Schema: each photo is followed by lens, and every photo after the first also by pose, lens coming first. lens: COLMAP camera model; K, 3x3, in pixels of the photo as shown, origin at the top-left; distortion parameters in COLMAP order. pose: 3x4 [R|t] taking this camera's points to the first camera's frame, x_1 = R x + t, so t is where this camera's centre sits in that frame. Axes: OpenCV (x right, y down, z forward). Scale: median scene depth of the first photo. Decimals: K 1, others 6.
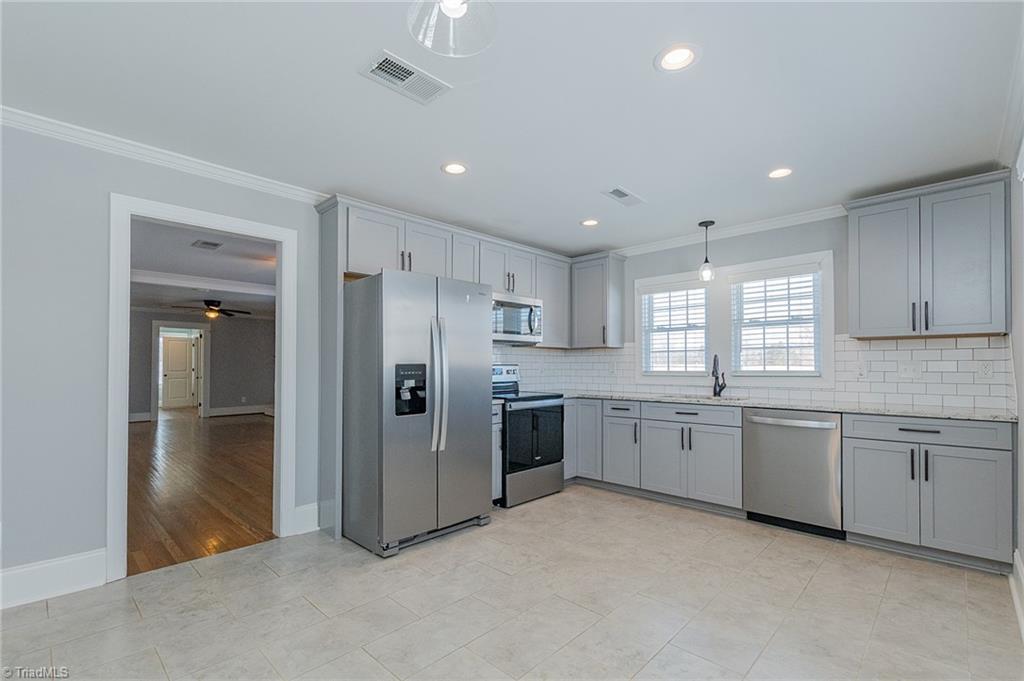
lens RADIAL K [[462.1, 0, 494.3], [0, 462.1, 360.8], [0, 0, 1]] dist [0.001782, -0.003466]
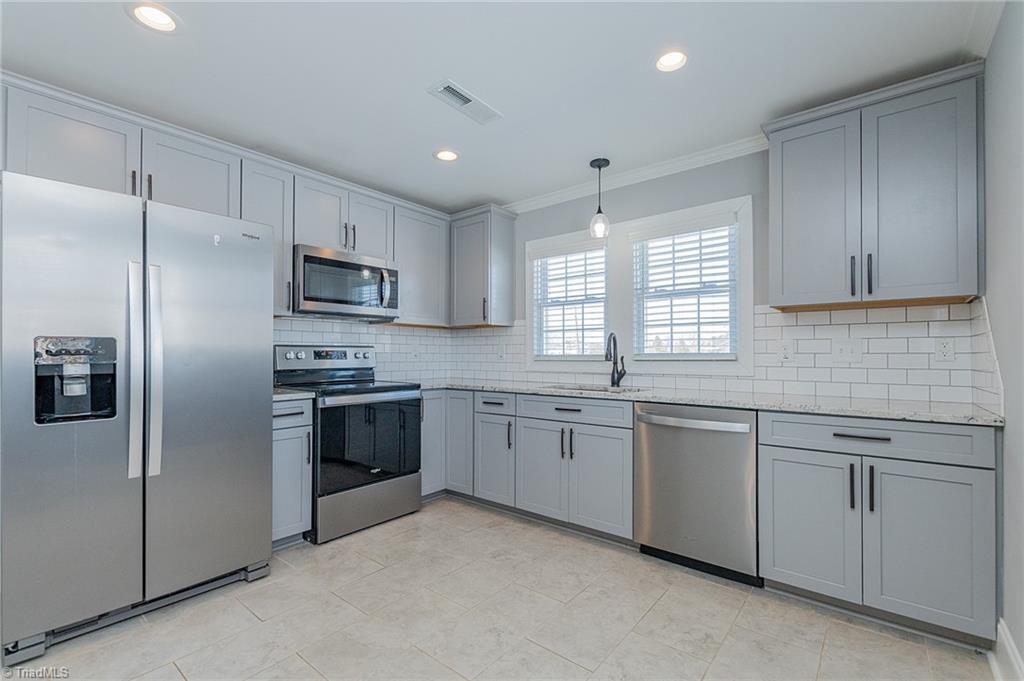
lens RADIAL K [[462.1, 0, 488.3], [0, 462.1, 348.0], [0, 0, 1]] dist [0.001782, -0.003466]
pose [[0.996903, 0.001940, 0.078611, 0.238451], [-0.001776, 0.999996, -0.002151, 0.016307], [-0.078615, 0.002005, 0.996903, 0.272898]]
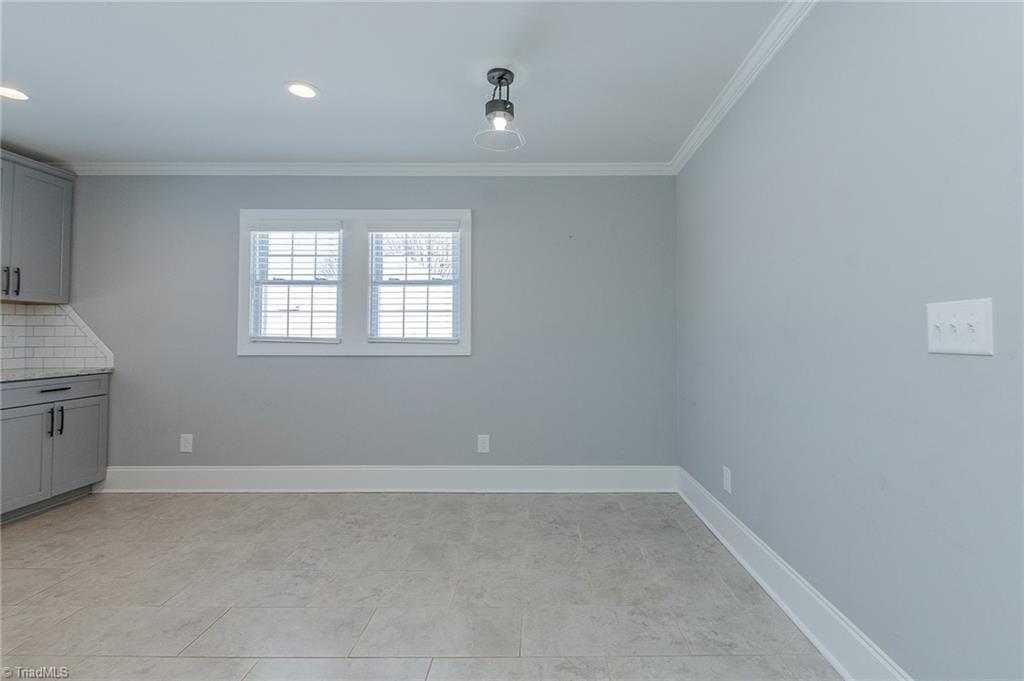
lens RADIAL K [[462.1, 0, 535.7], [0, 462.1, 317.6], [0, 0, 1]] dist [0.001782, -0.003466]
pose [[-0.706613, 0.027281, 0.707074, -0.487370], [-0.007503, 0.998911, -0.046039, 0.016954], [-0.707560, -0.037837, -0.705640, 0.735525]]
